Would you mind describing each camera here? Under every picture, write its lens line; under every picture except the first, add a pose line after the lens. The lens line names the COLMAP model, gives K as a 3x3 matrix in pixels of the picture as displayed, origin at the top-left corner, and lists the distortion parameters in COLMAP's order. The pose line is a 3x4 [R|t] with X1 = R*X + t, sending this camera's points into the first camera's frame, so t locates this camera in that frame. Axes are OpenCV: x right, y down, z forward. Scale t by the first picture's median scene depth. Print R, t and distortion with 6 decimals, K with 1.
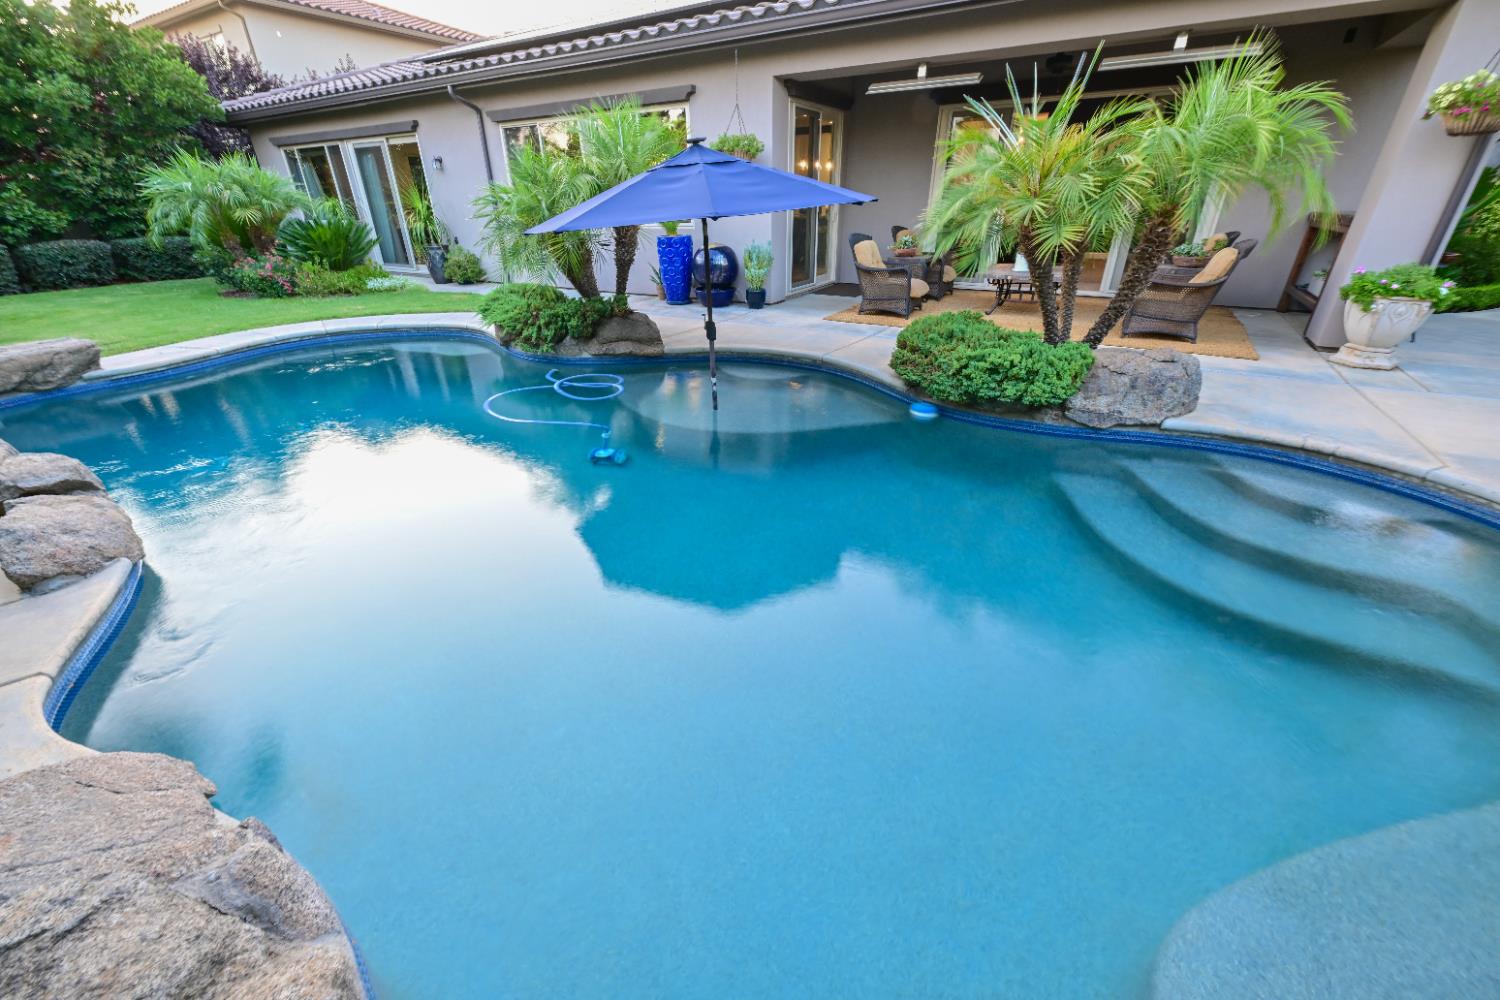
lens RADIAL K [[591.6, 0, 745.1], [0, 591.6, 504.1], [0, 0, 1]] dist [-0.002014, 0.000439]
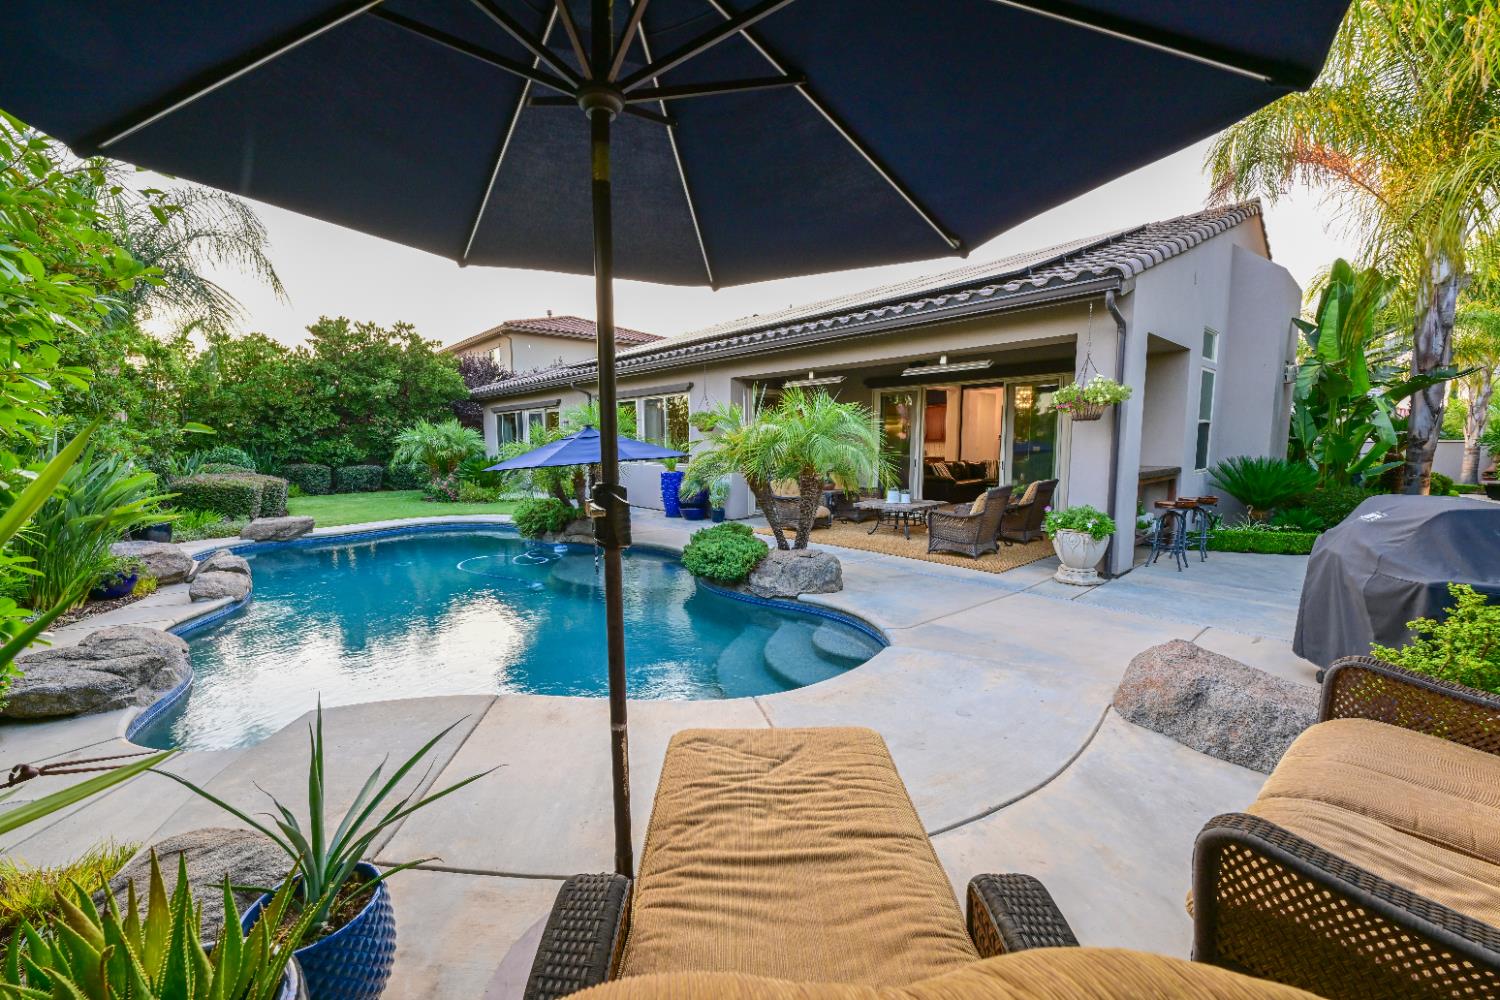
lens RADIAL K [[591.6, 0, 745.1], [0, 591.6, 504.1], [0, 0, 1]] dist [-0.002014, 0.000439]
pose [[0.956303, 0.037650, -0.289944, 0.434569], [-0.138605, 0.931541, -0.336186, 0.071575], [0.257437, 0.361683, 0.896053, -0.196511]]
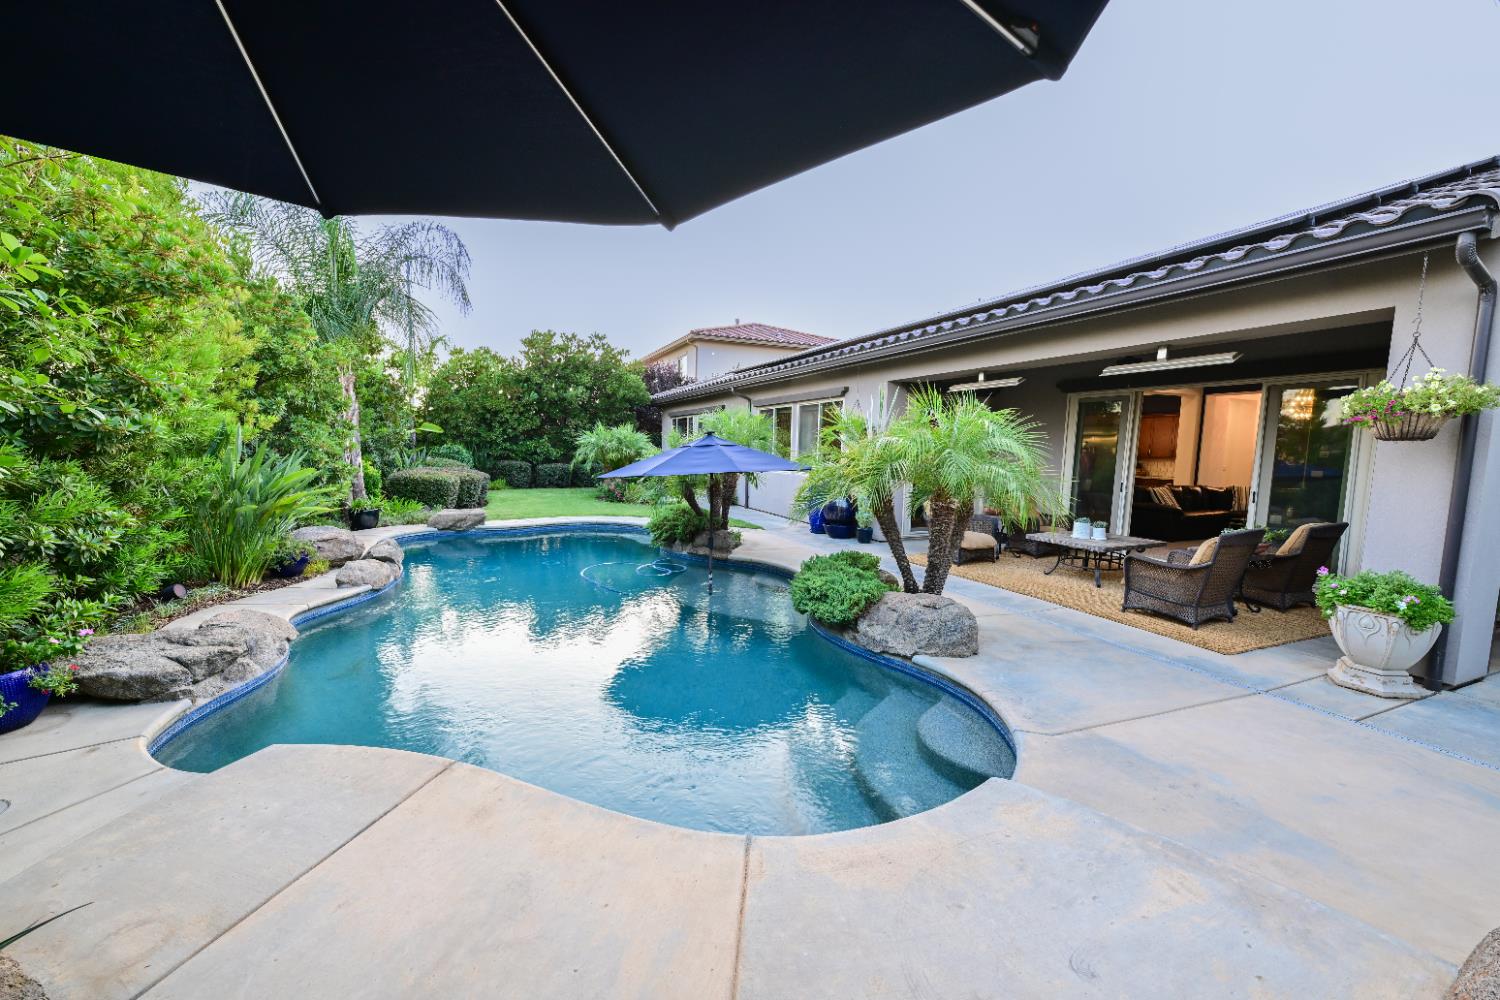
lens RADIAL K [[591.6, 0, 745.1], [0, 591.6, 504.1], [0, 0, 1]] dist [-0.002014, 0.000439]
pose [[0.815783, 0.085947, -0.571936, 0.466380], [-0.290954, 0.915637, -0.277408, 0.002400], [0.499843, 0.392712, 0.771967, -0.078022]]
